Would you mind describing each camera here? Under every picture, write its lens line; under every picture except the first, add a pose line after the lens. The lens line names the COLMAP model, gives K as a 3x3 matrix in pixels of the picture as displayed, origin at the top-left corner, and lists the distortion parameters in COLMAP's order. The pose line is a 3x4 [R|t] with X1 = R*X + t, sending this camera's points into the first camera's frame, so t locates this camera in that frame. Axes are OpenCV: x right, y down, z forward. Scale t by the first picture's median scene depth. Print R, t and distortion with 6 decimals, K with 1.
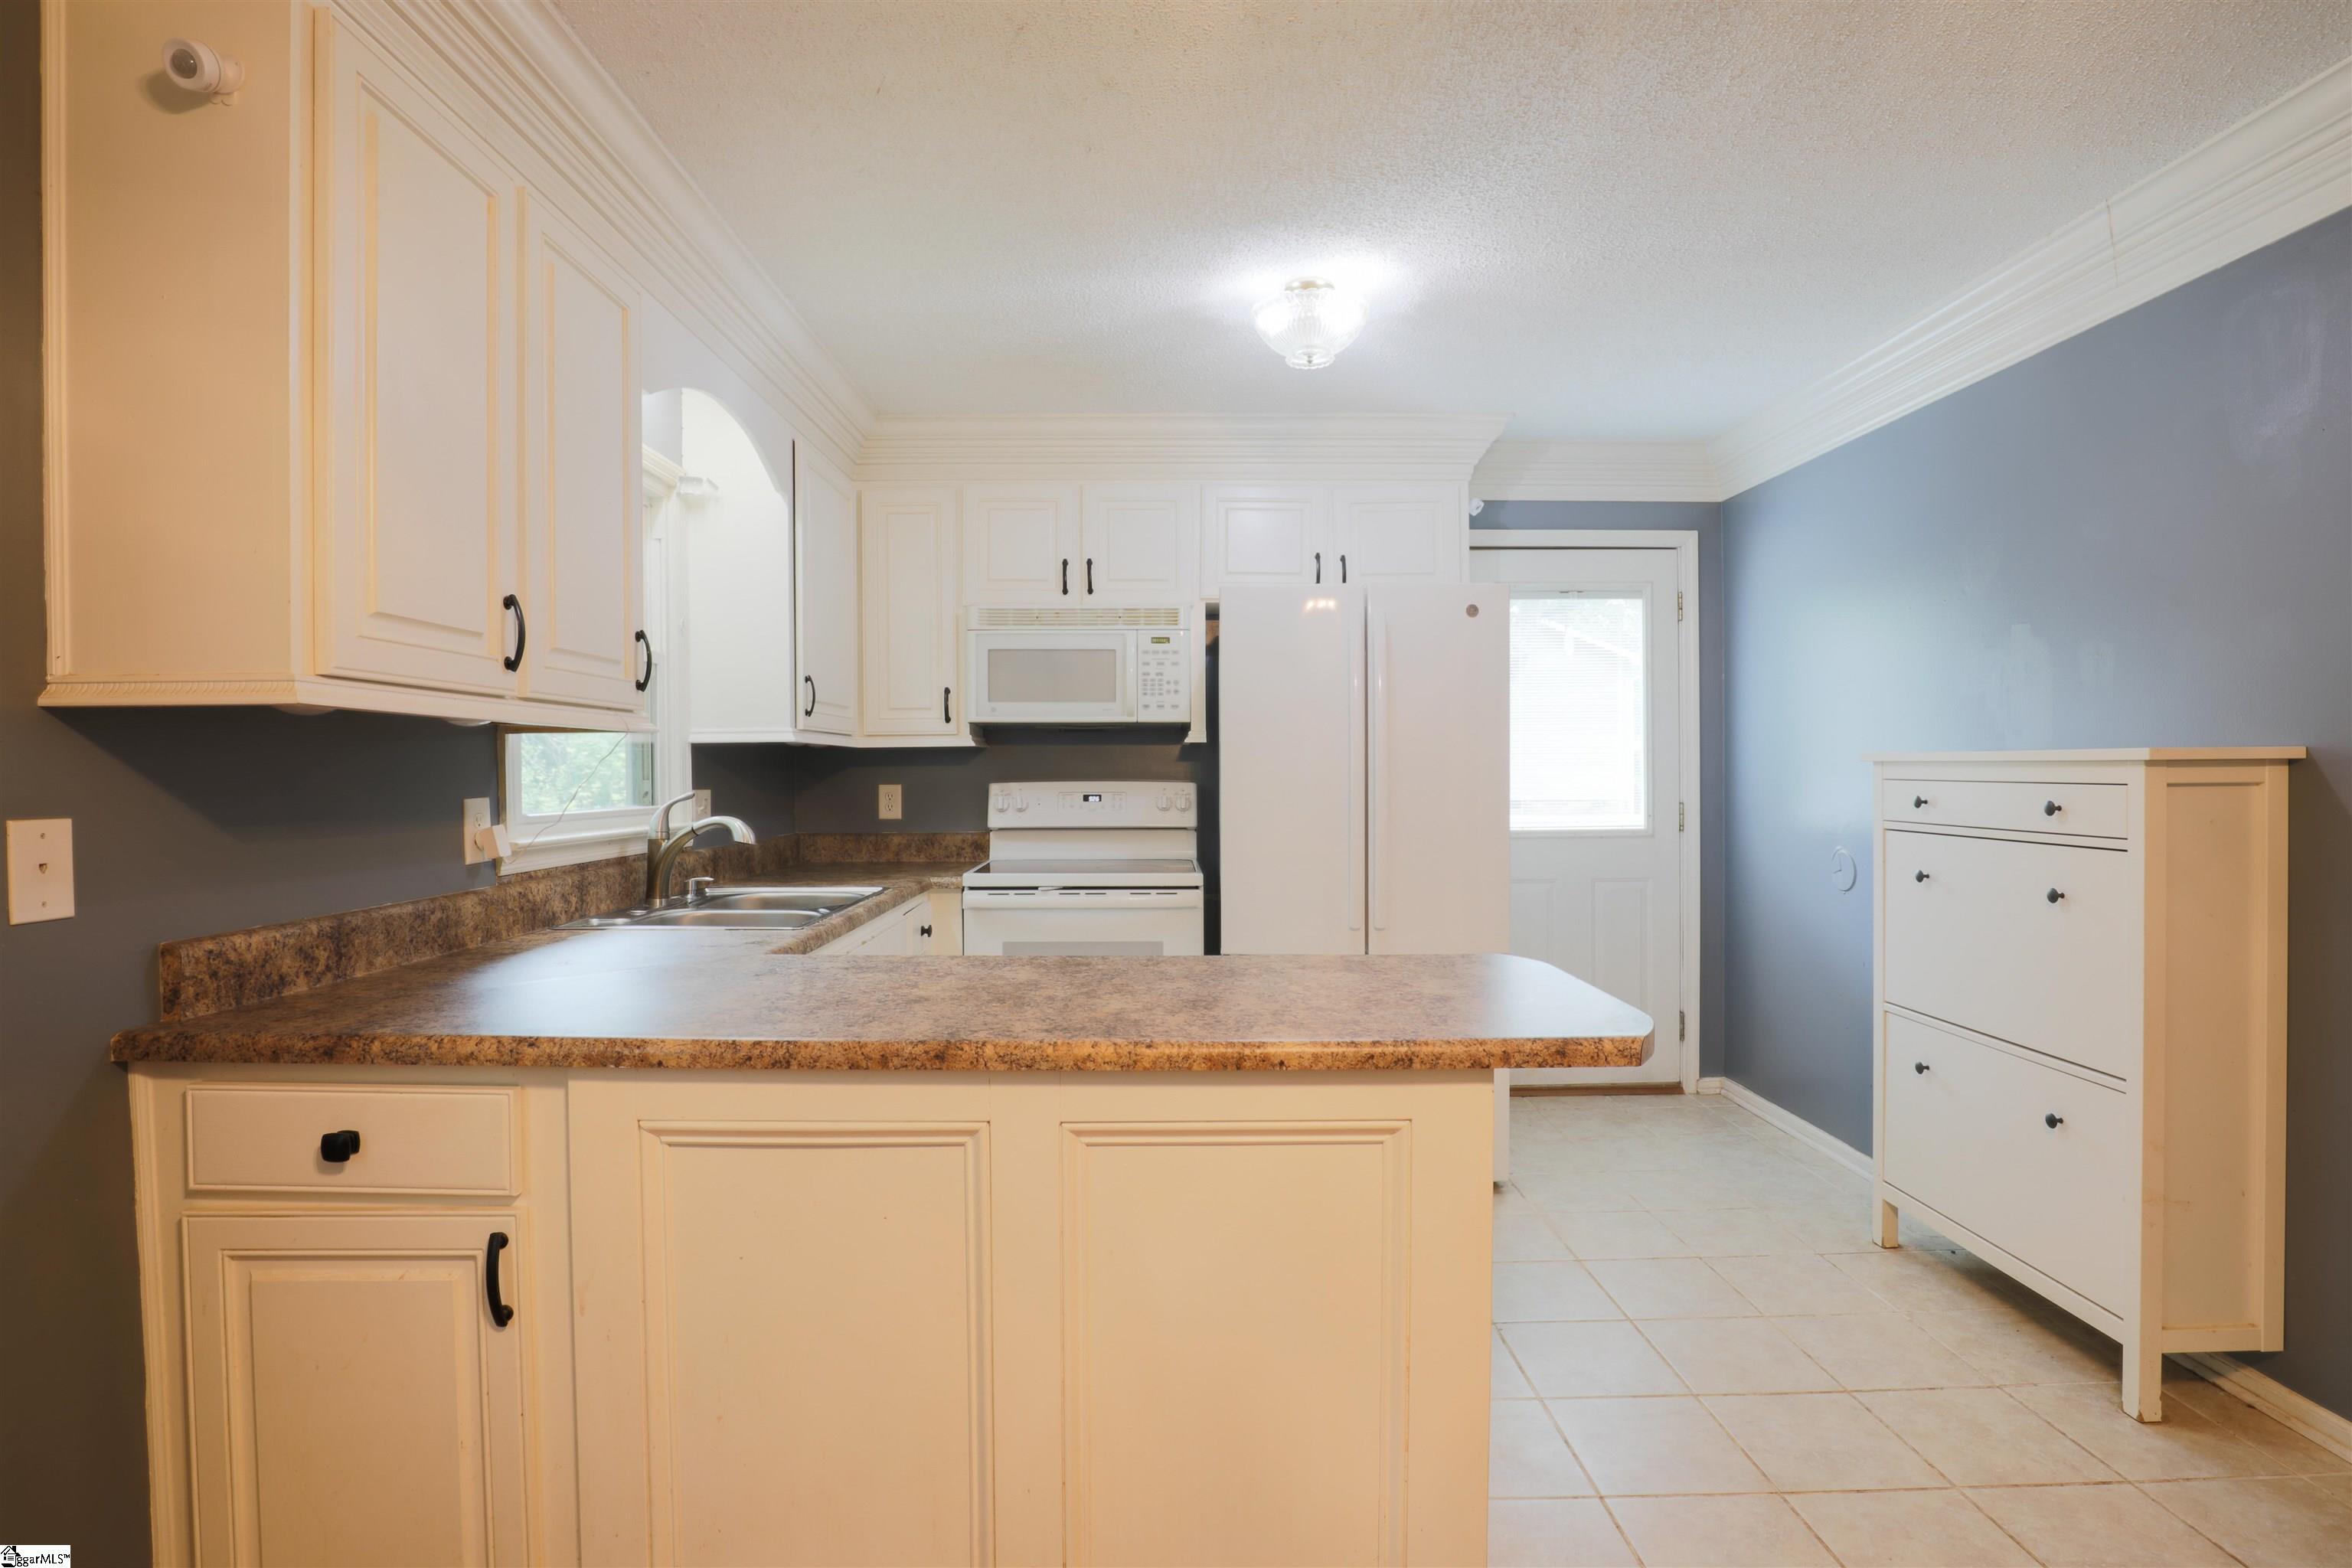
lens RADIAL K [[1144.4, 0, 1179.9], [0, 1144.4, 782.0], [0, 0, 1]] dist [-0.030290, 0.002185]
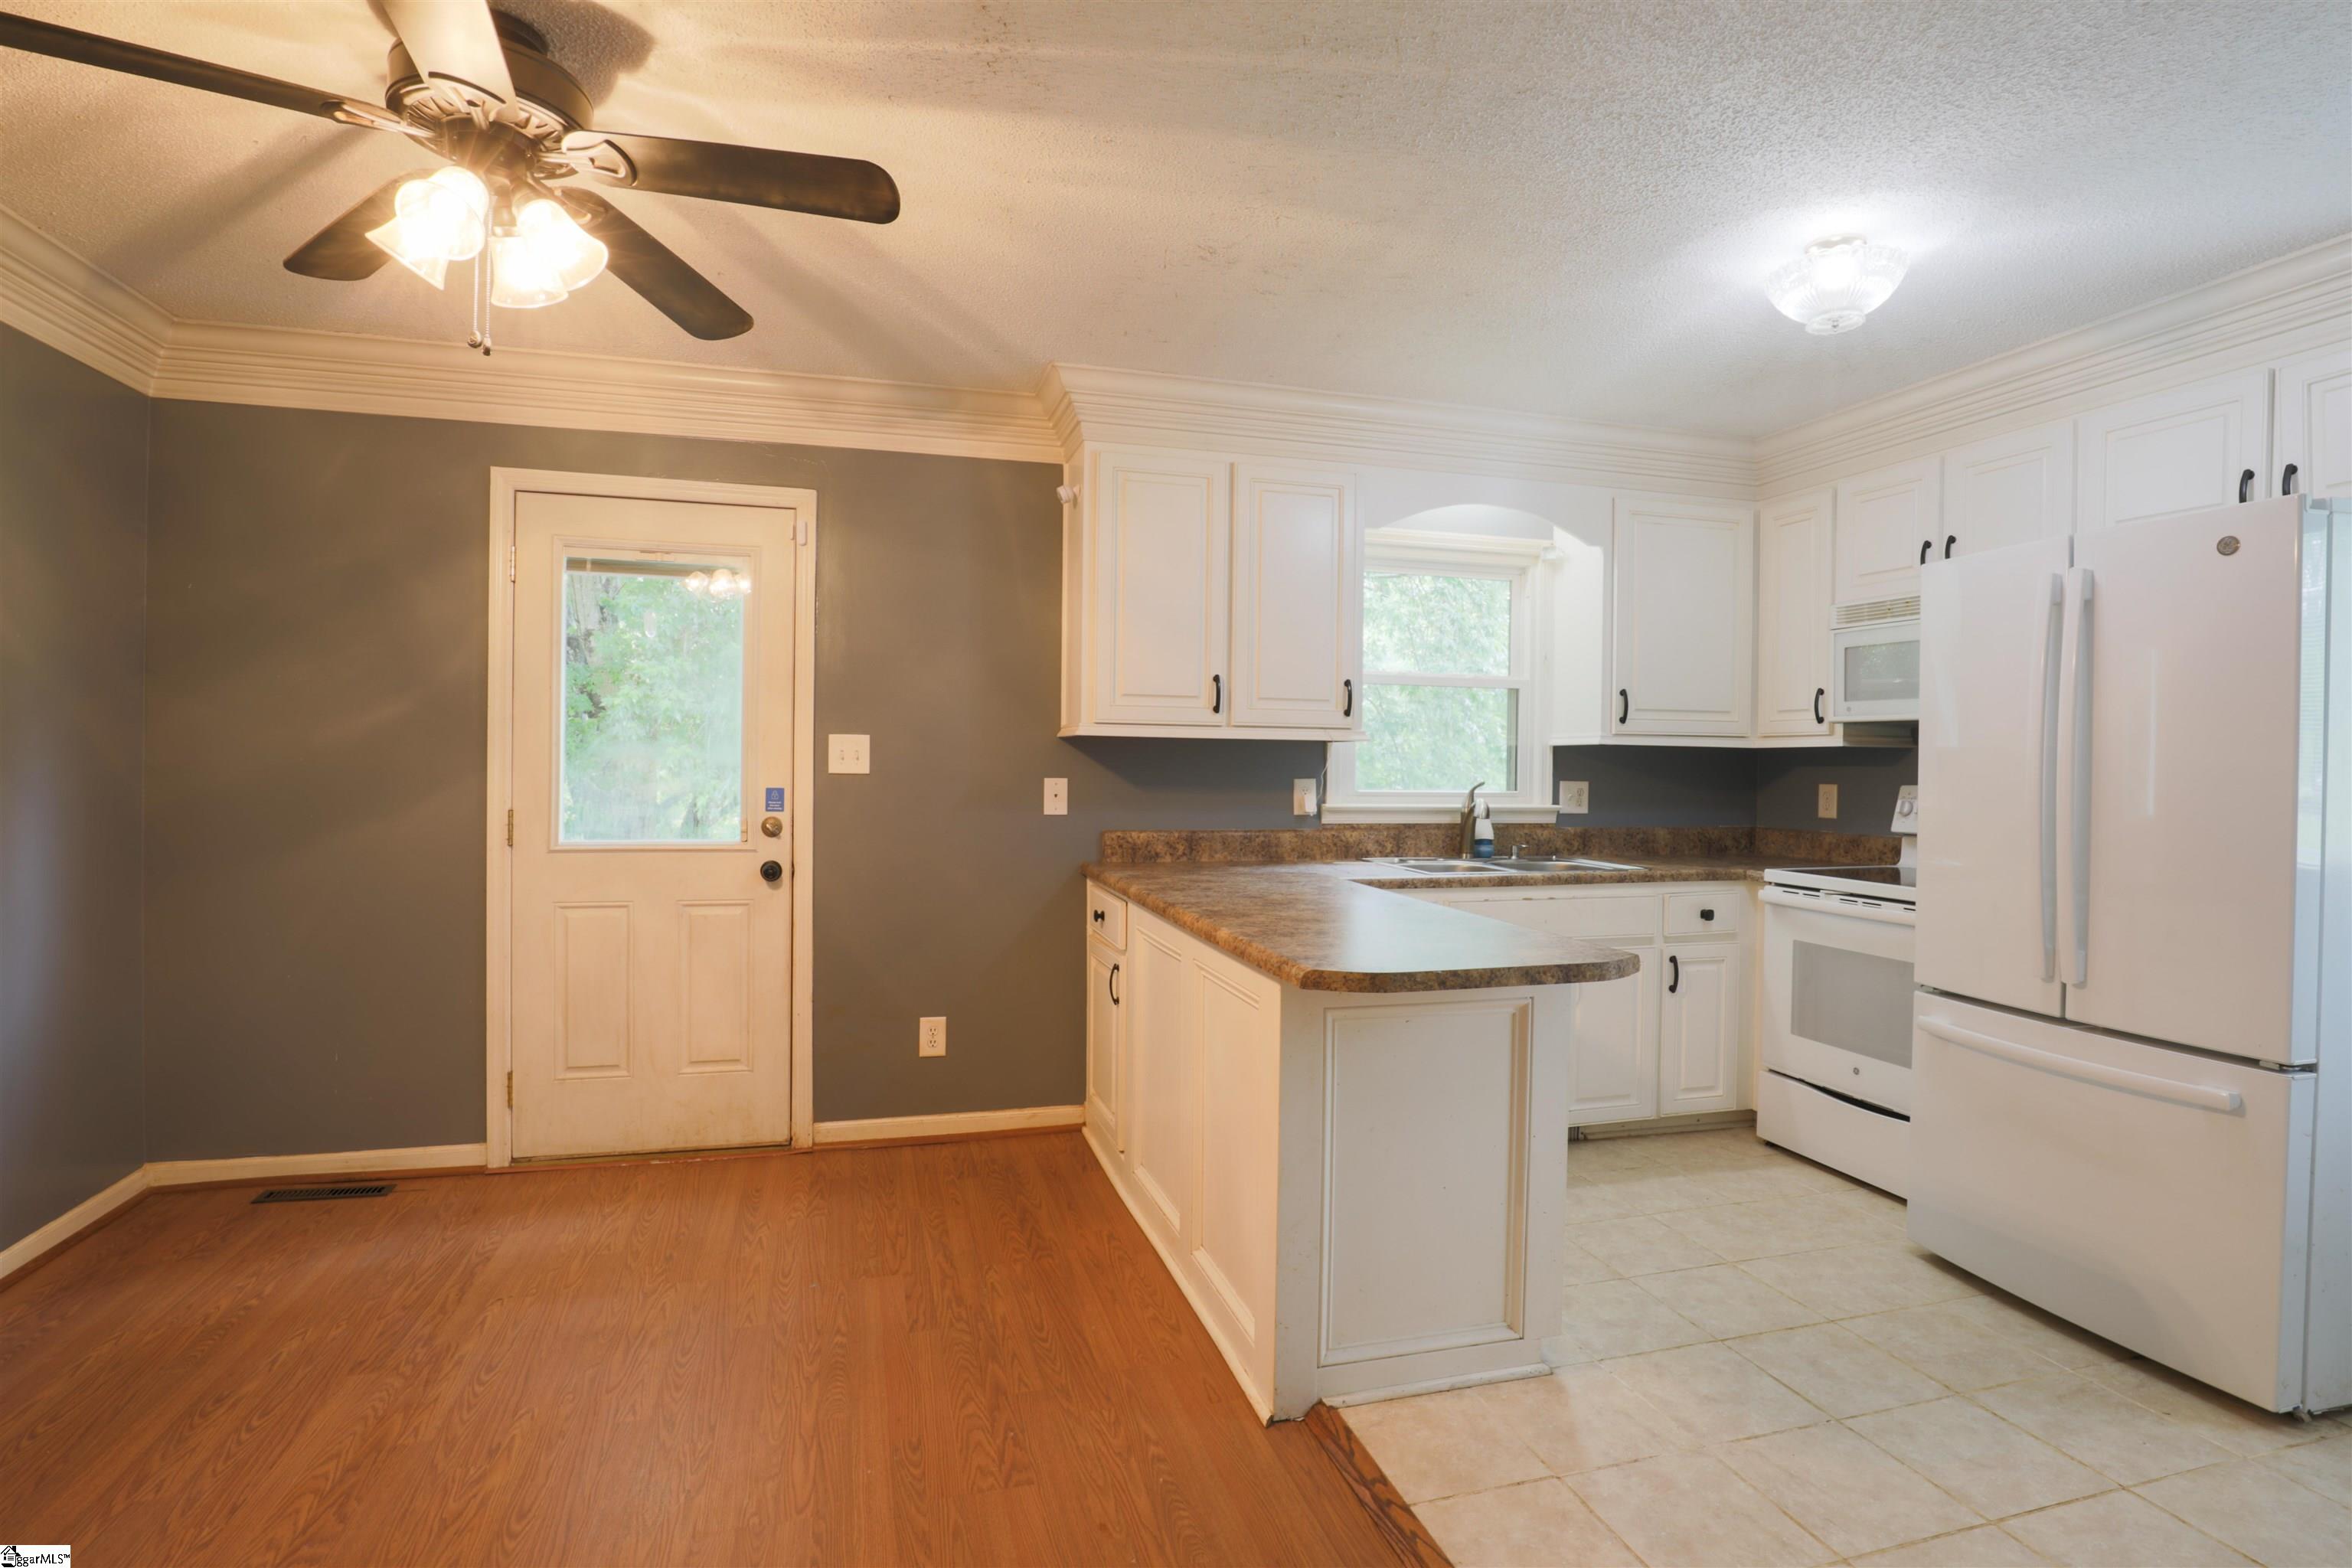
lens RADIAL K [[1144.4, 0, 1173.5], [0, 1144.4, 778.9], [0, 0, 1]] dist [-0.030290, 0.002185]
pose [[0.251904, 0.020411, -0.967537, 0.946403], [-0.022764, 0.999626, 0.015161, -0.007429], [0.967484, 0.018206, 0.252274, 0.299232]]
